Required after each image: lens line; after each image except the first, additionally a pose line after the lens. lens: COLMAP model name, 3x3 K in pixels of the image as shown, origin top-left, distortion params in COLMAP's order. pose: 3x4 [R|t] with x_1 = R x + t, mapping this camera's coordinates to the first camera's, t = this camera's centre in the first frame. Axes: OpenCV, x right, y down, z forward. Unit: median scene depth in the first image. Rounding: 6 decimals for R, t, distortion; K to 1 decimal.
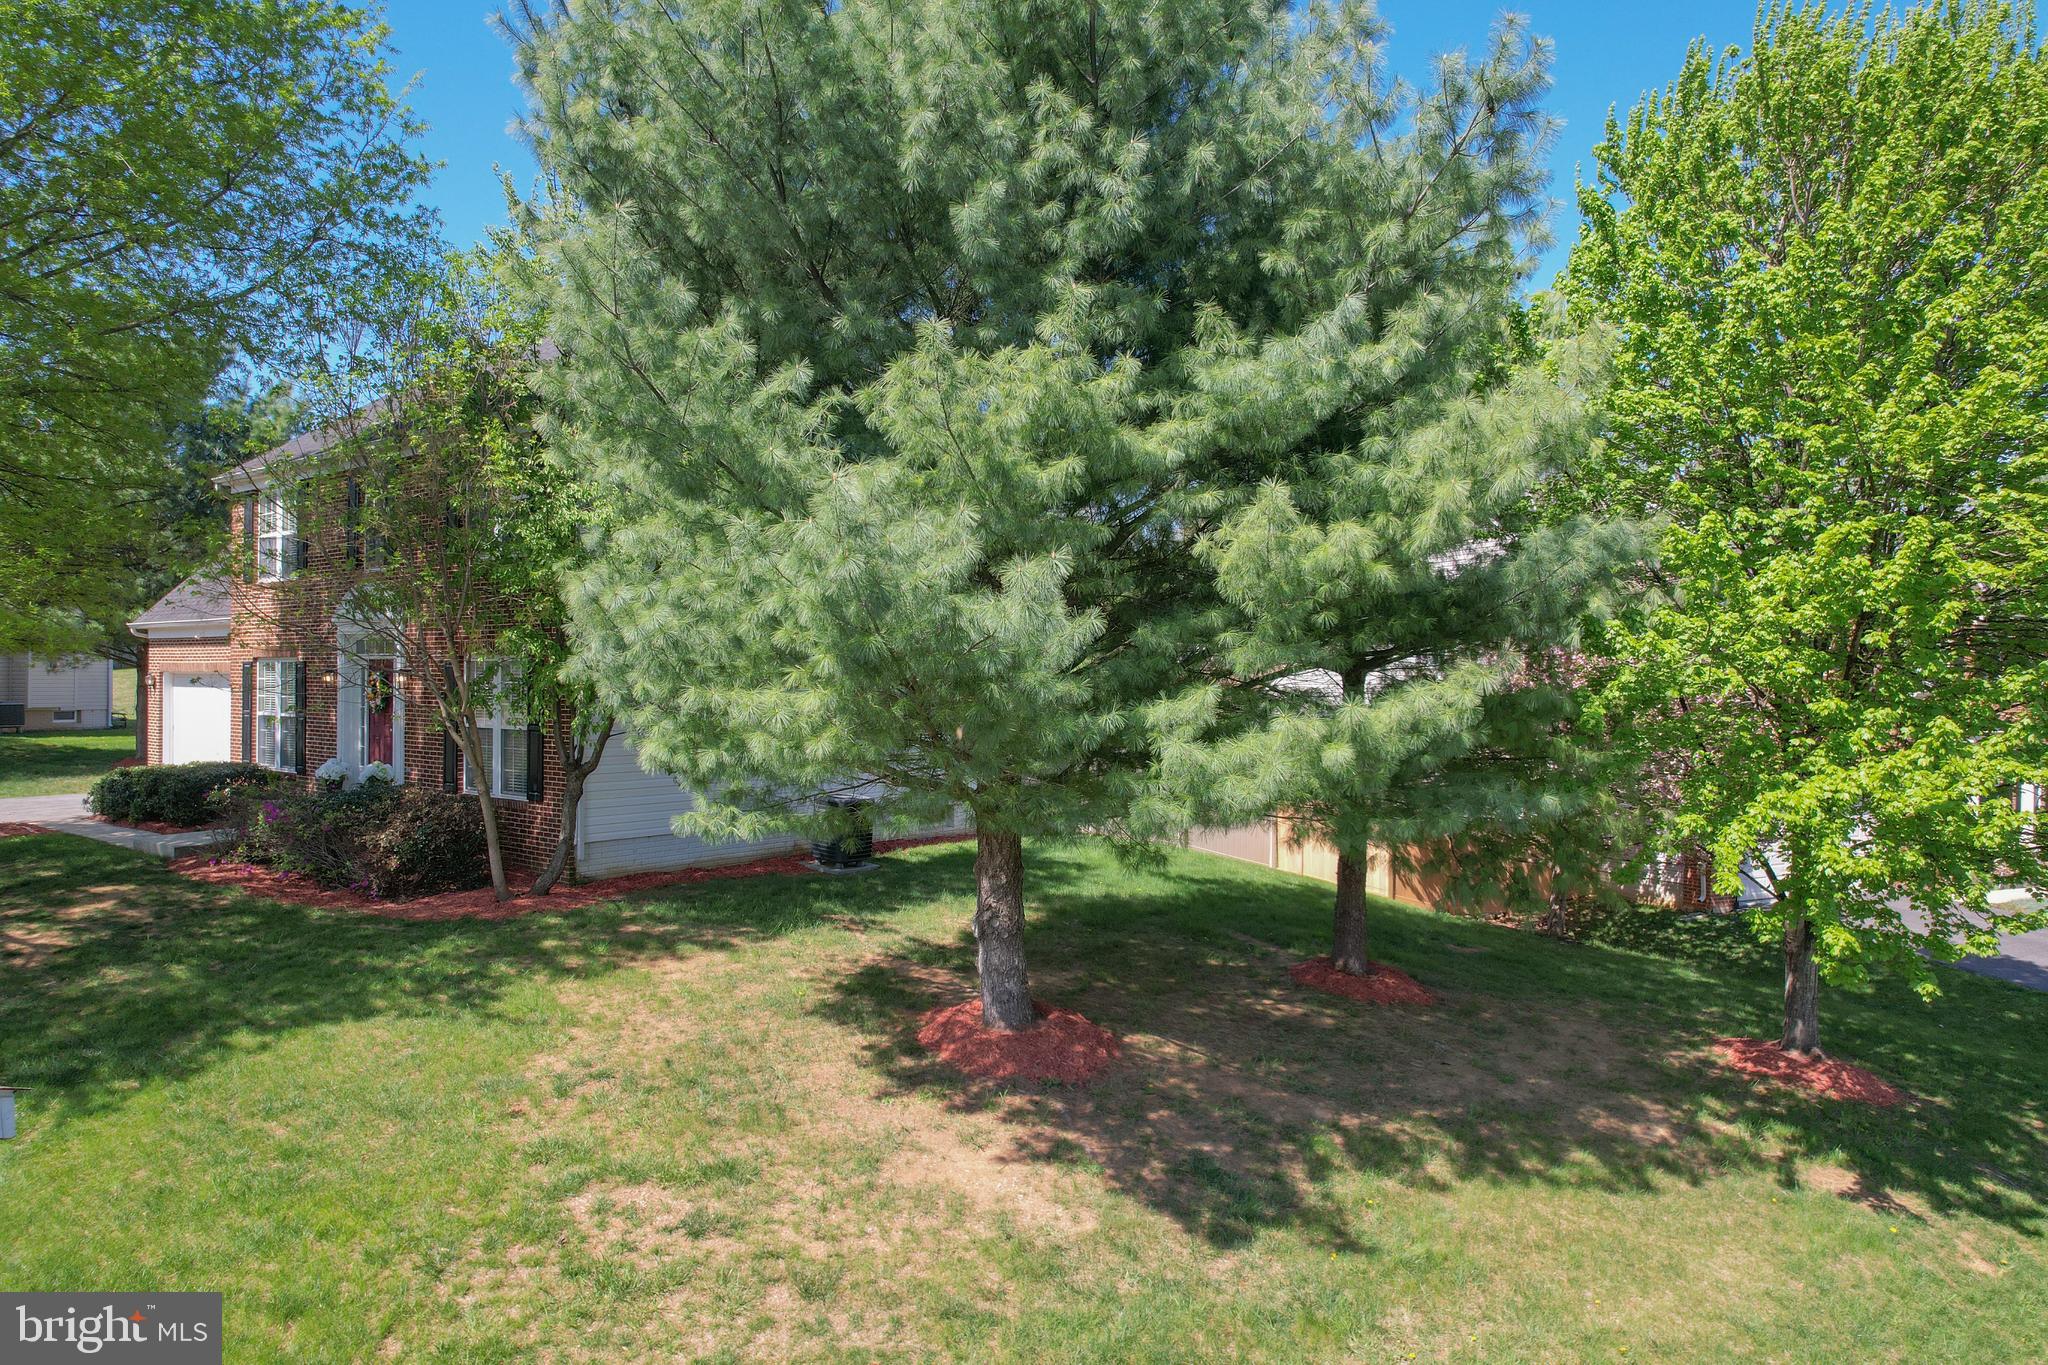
lens RADIAL K [[1296.6, 0, 1020.5], [0, 1296.6, 685.0], [0, 0, 1]] dist [-0.054112, 0.040492]
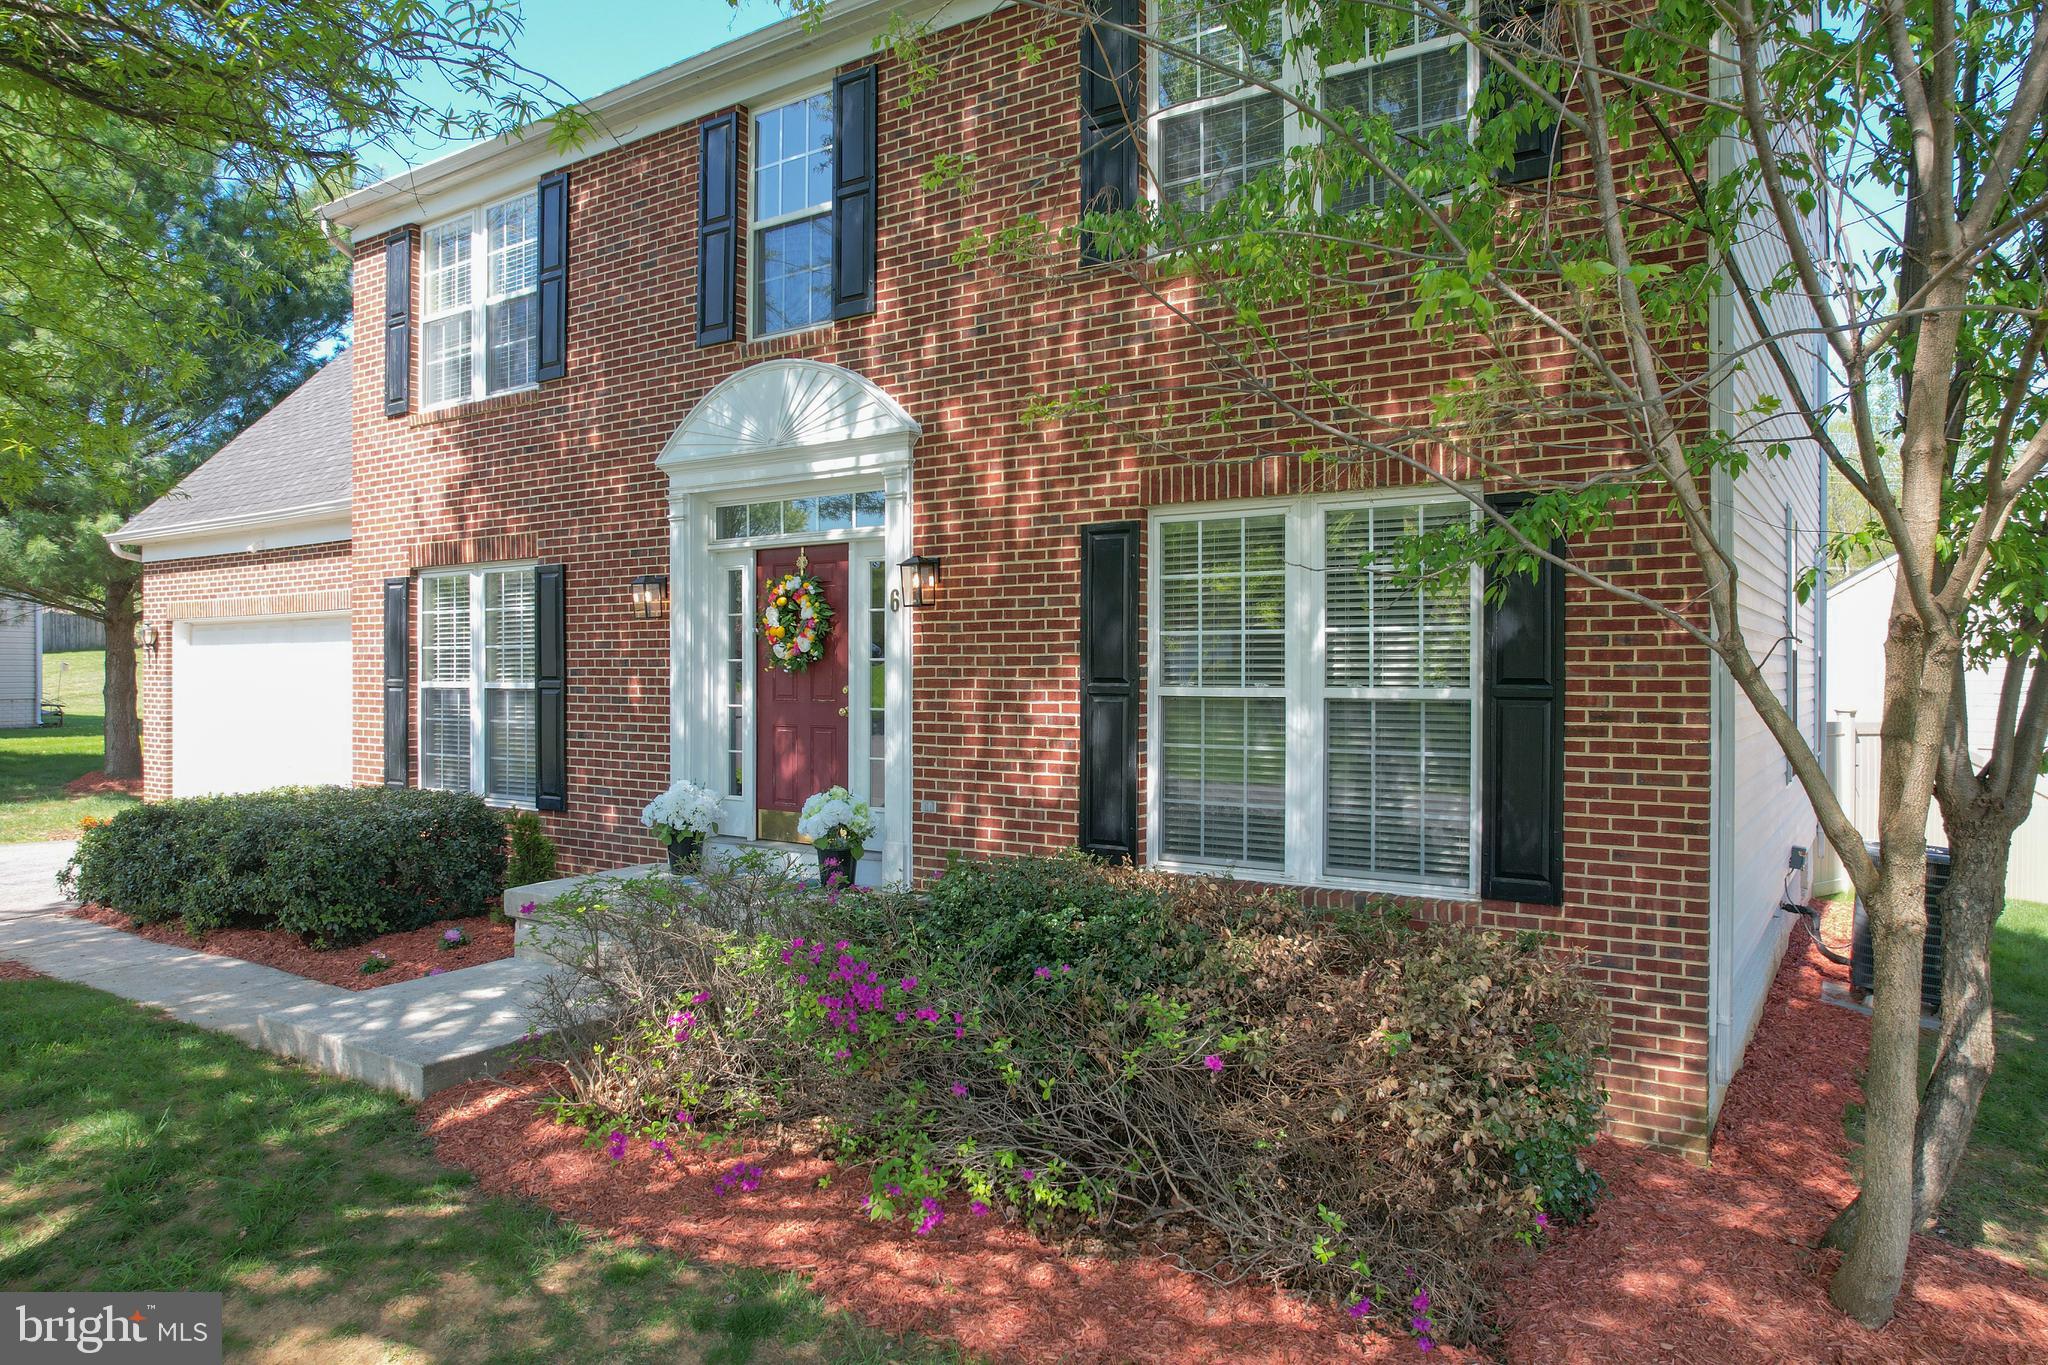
lens RADIAL K [[1296.6, 0, 1019.4], [0, 1296.6, 677.2], [0, 0, 1]] dist [-0.054112, 0.040492]
pose [[0.998021, -0.008602, 0.062293, -0.397847], [0.008643, 0.999963, -0.000398, 0.021482], [-0.062287, 0.000935, 0.998058, 0.494598]]
